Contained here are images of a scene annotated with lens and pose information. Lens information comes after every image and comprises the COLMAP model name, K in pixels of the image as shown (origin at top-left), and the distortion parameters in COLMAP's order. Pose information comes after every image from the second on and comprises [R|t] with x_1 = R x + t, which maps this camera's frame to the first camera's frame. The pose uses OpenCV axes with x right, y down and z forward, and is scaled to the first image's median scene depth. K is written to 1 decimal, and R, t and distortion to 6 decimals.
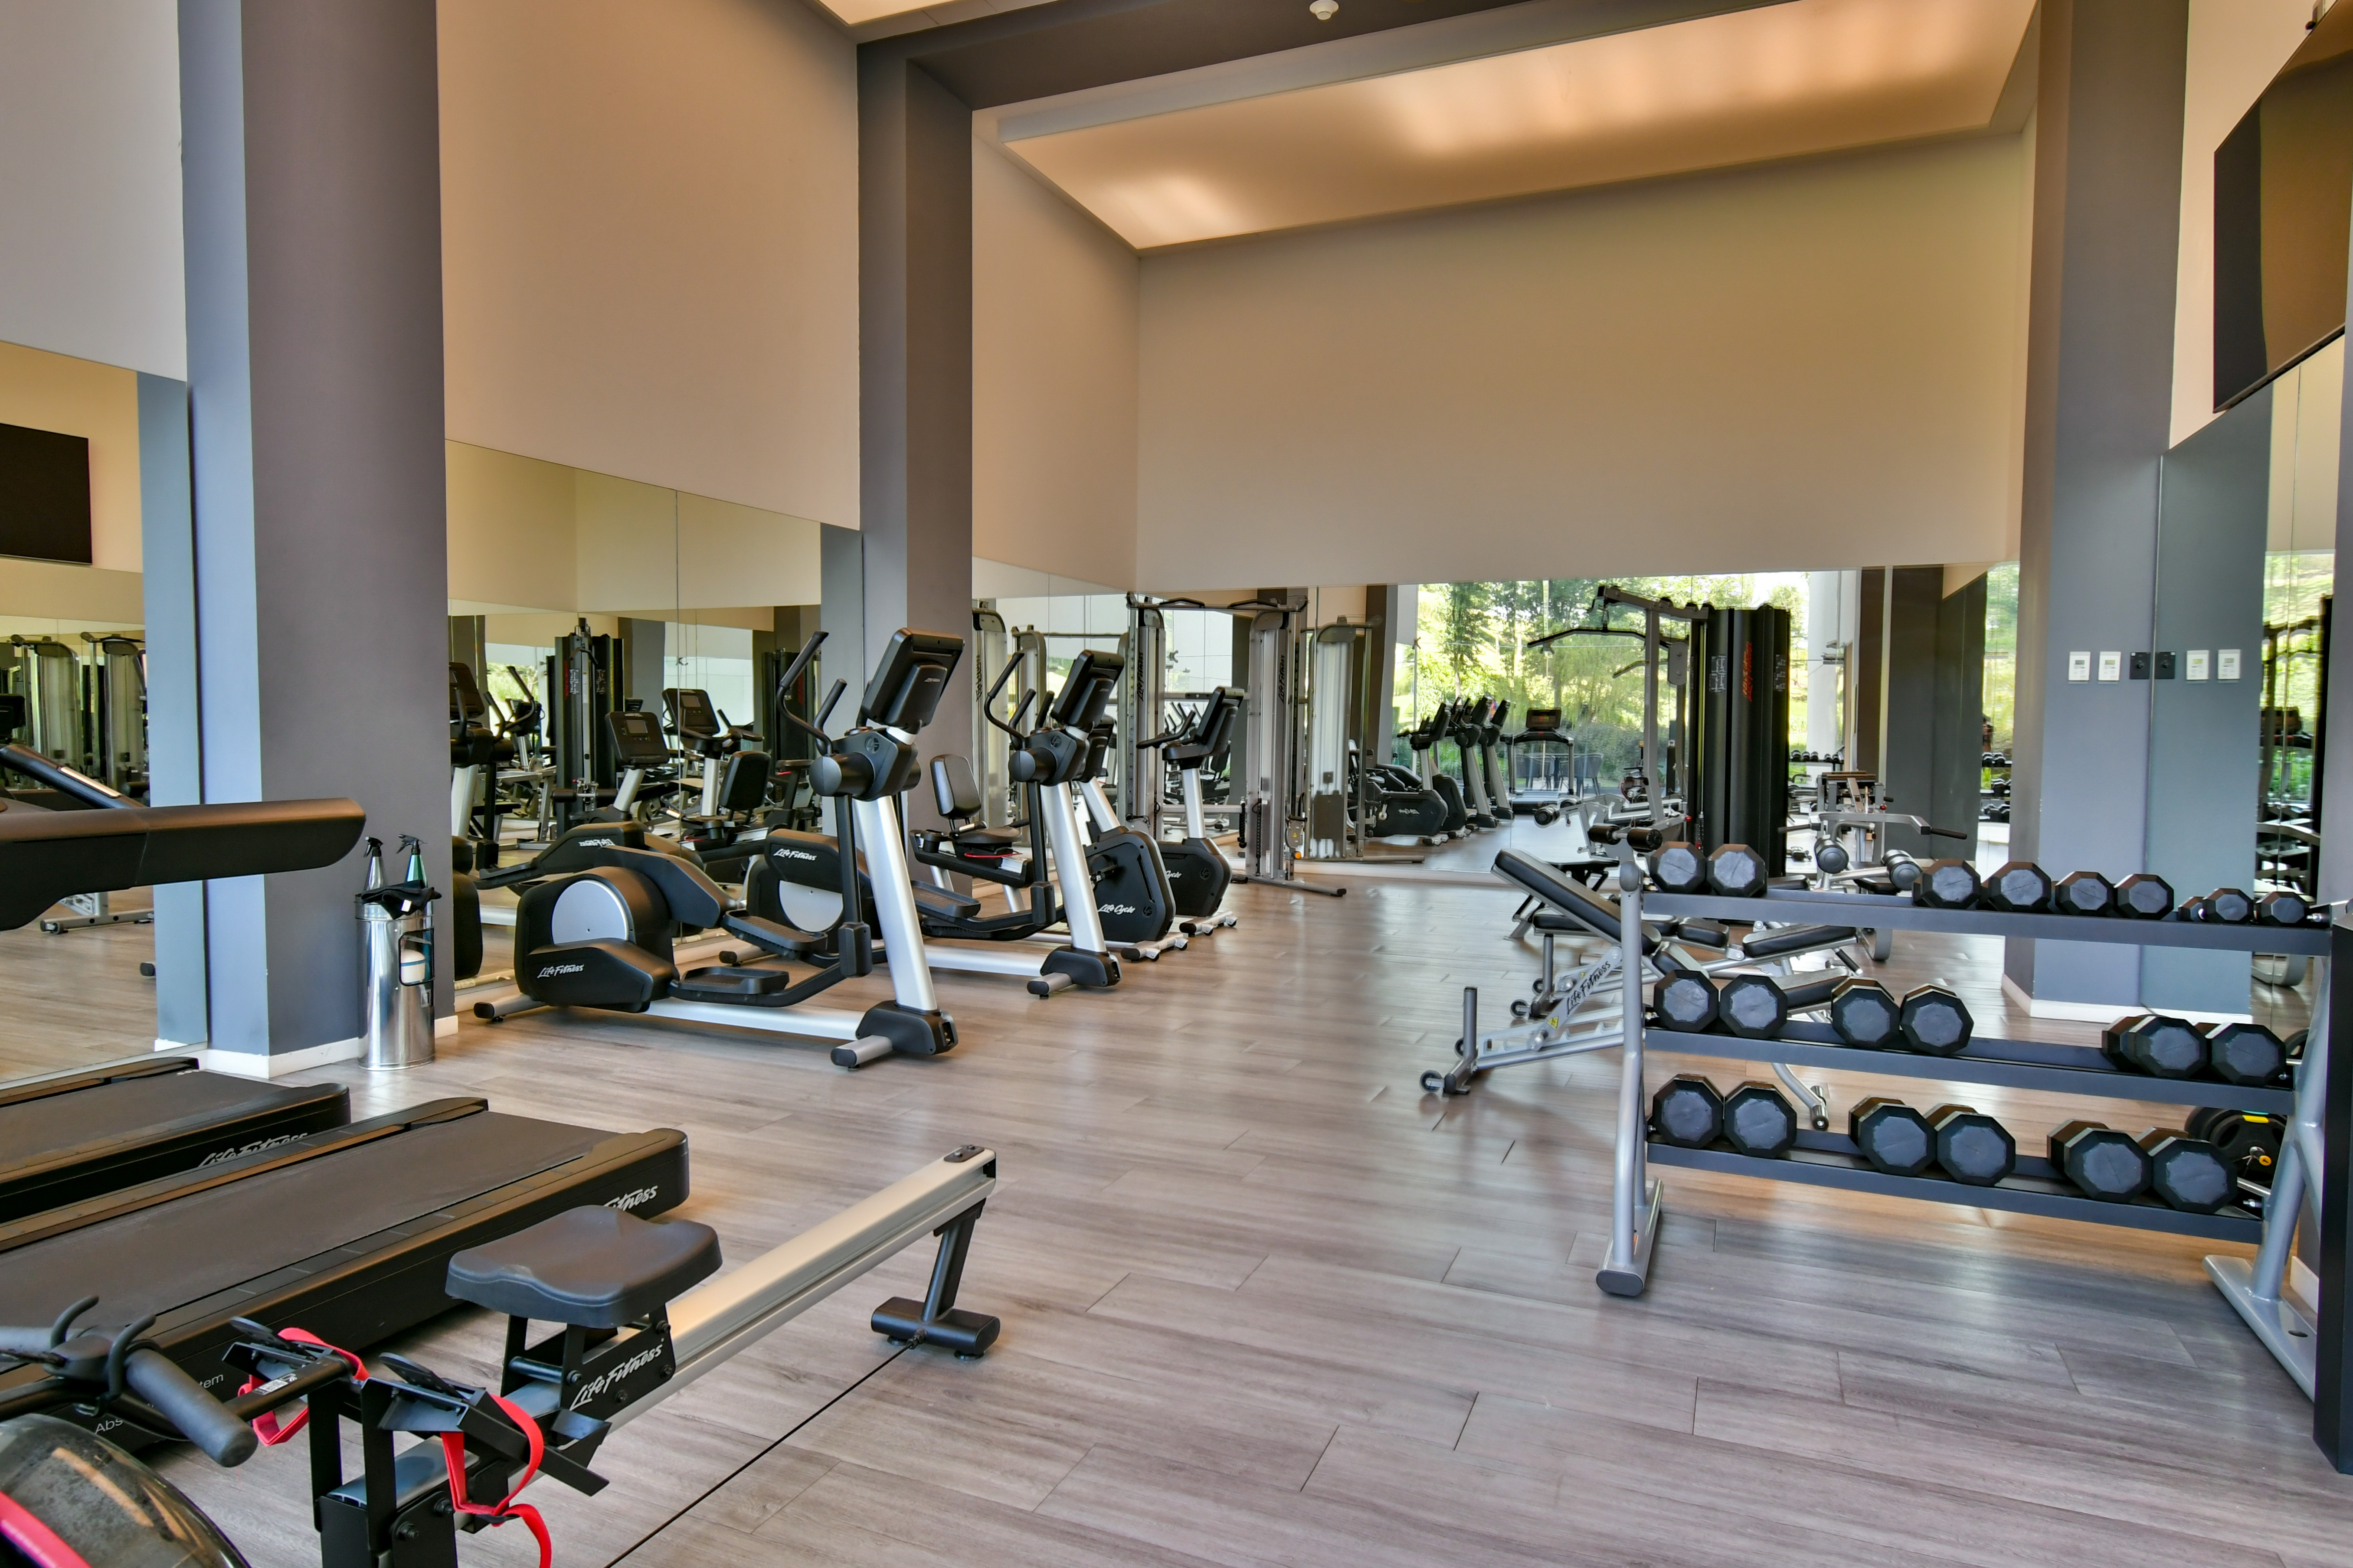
lens RADIAL K [[1332.6, 0, 1176.5], [0, 1332.6, 784.0], [0, 0, 1]] dist [-0.000330, 0.000108]
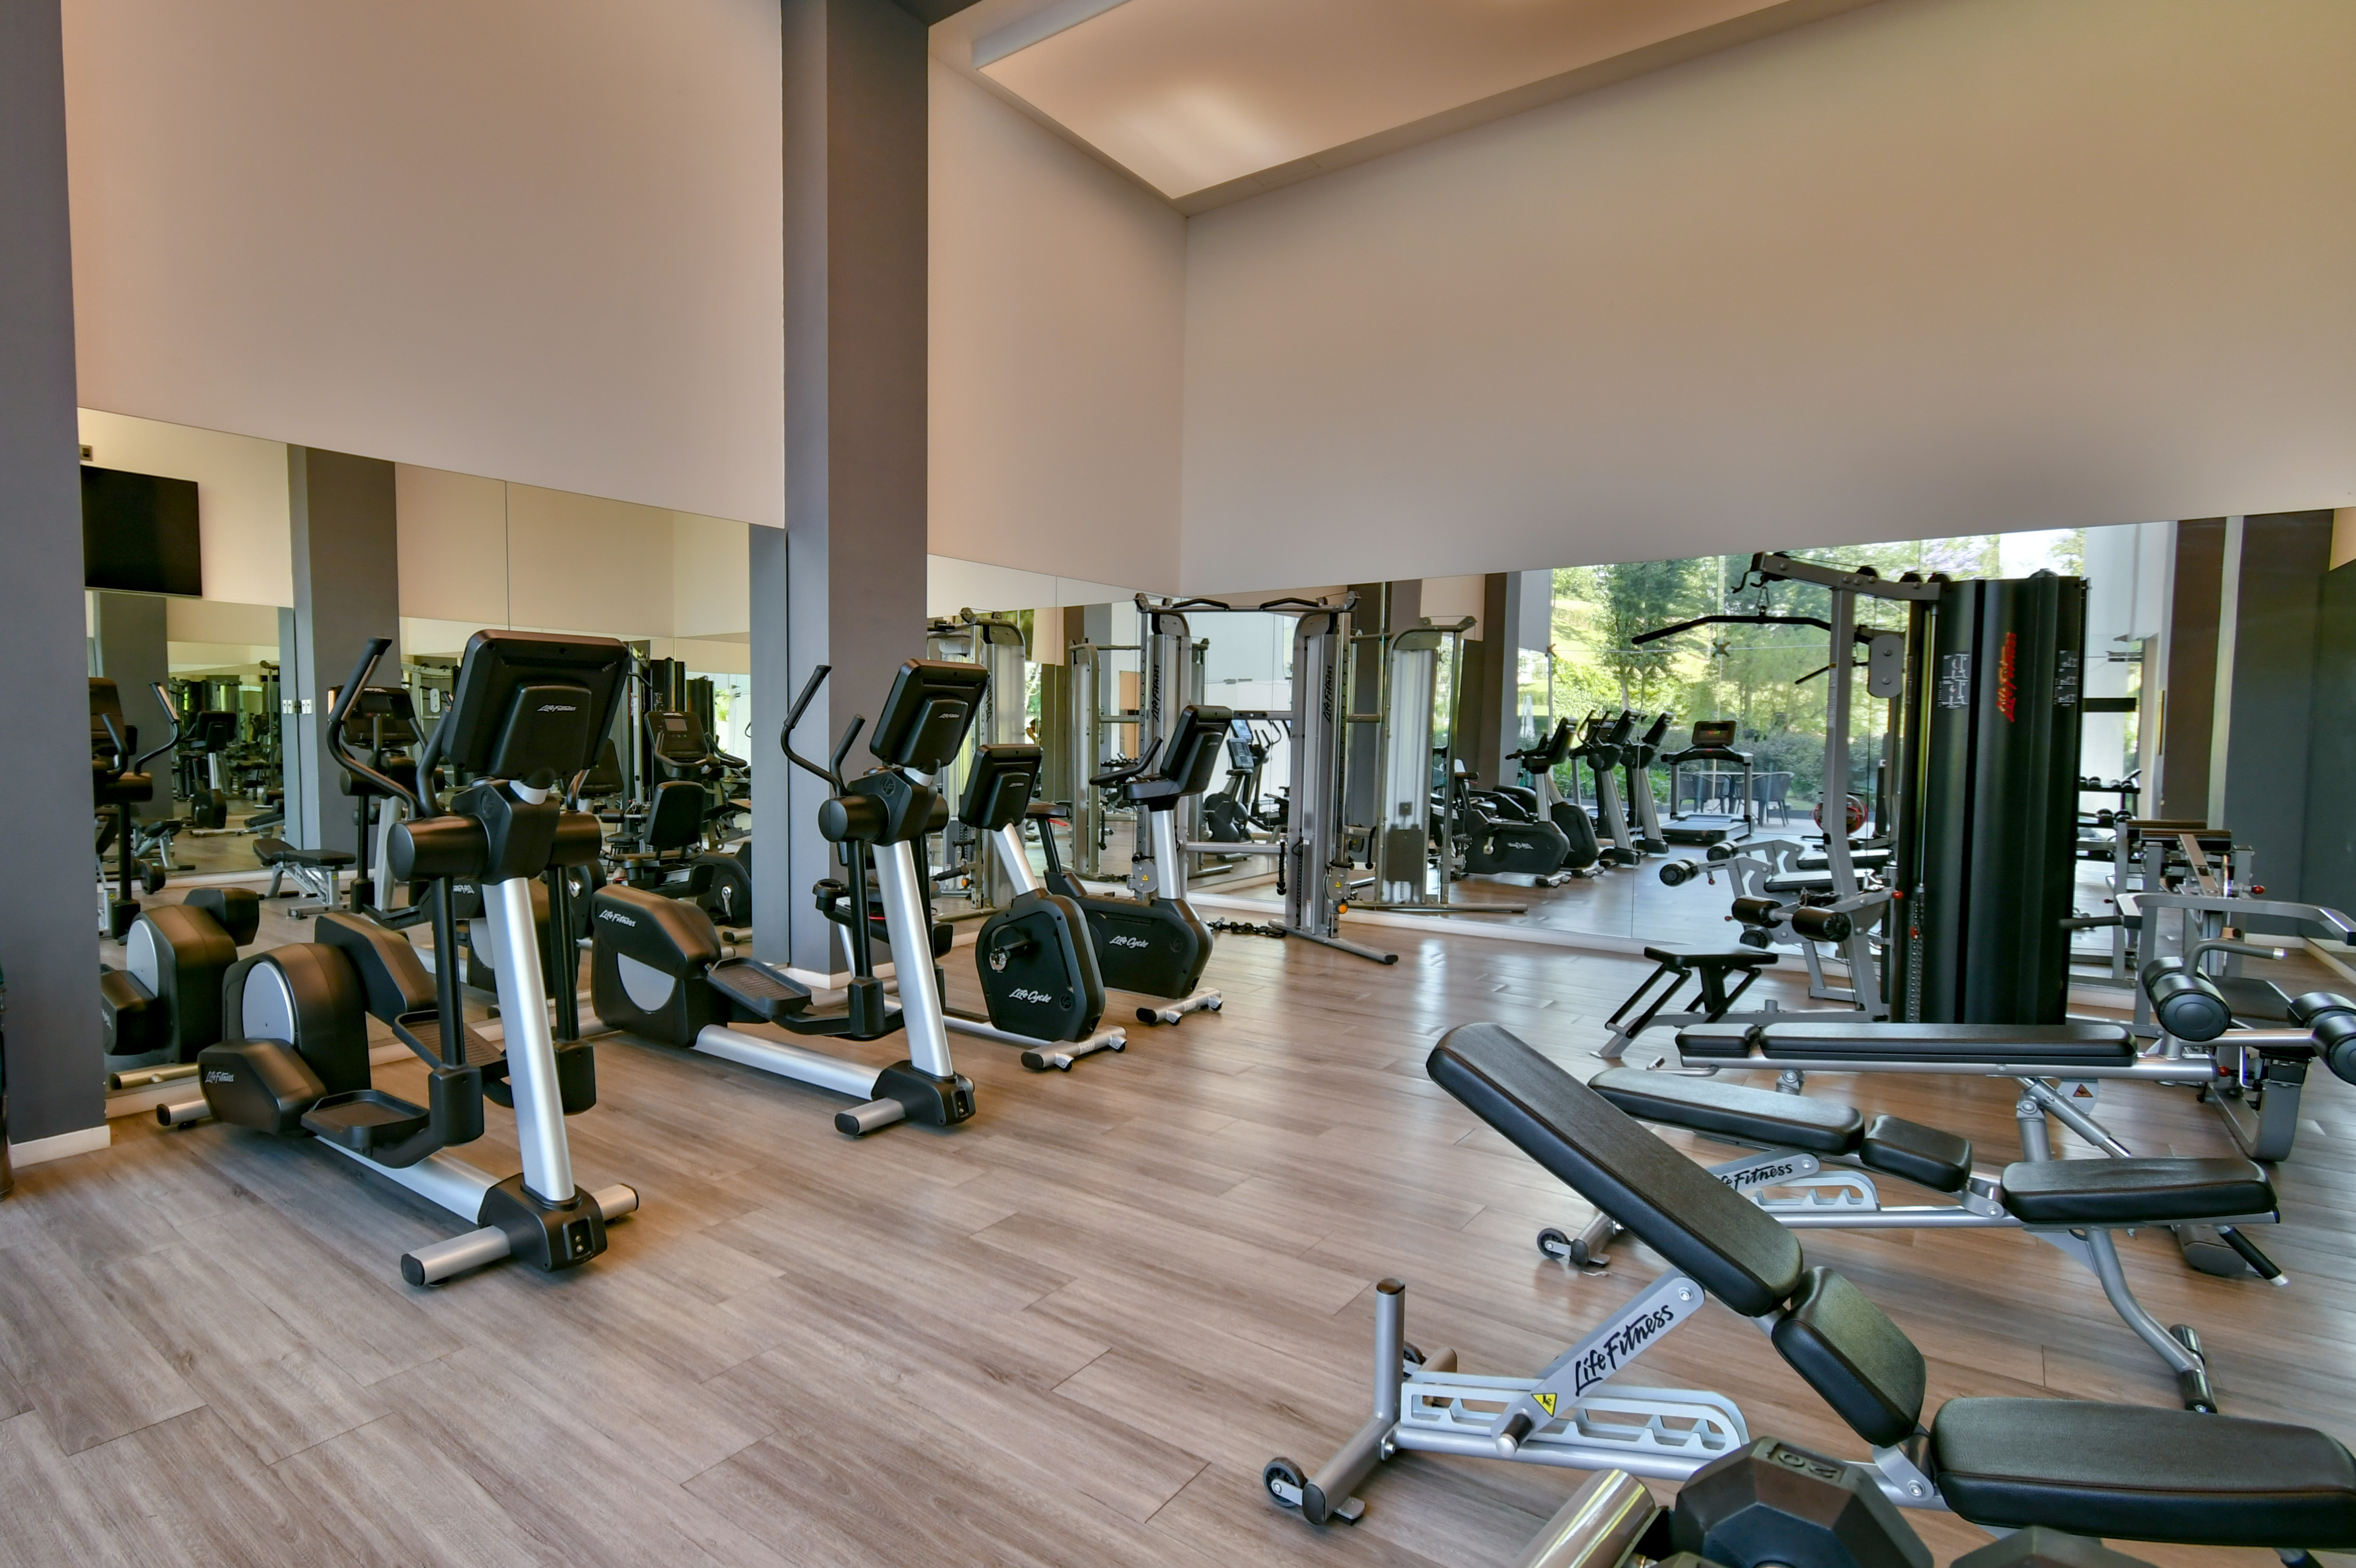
lens RADIAL K [[964.8, 0, 1178.0], [0, 964.8, 784.0], [0, 0, 1]] dist [-0.000783, -0.000477]
pose [[0.959389, 0.015439, -0.281663, 0.162087], [-0.009853, 0.999726, 0.021238, -0.035188], [0.281914, -0.017600, 0.959278, 0.407129]]
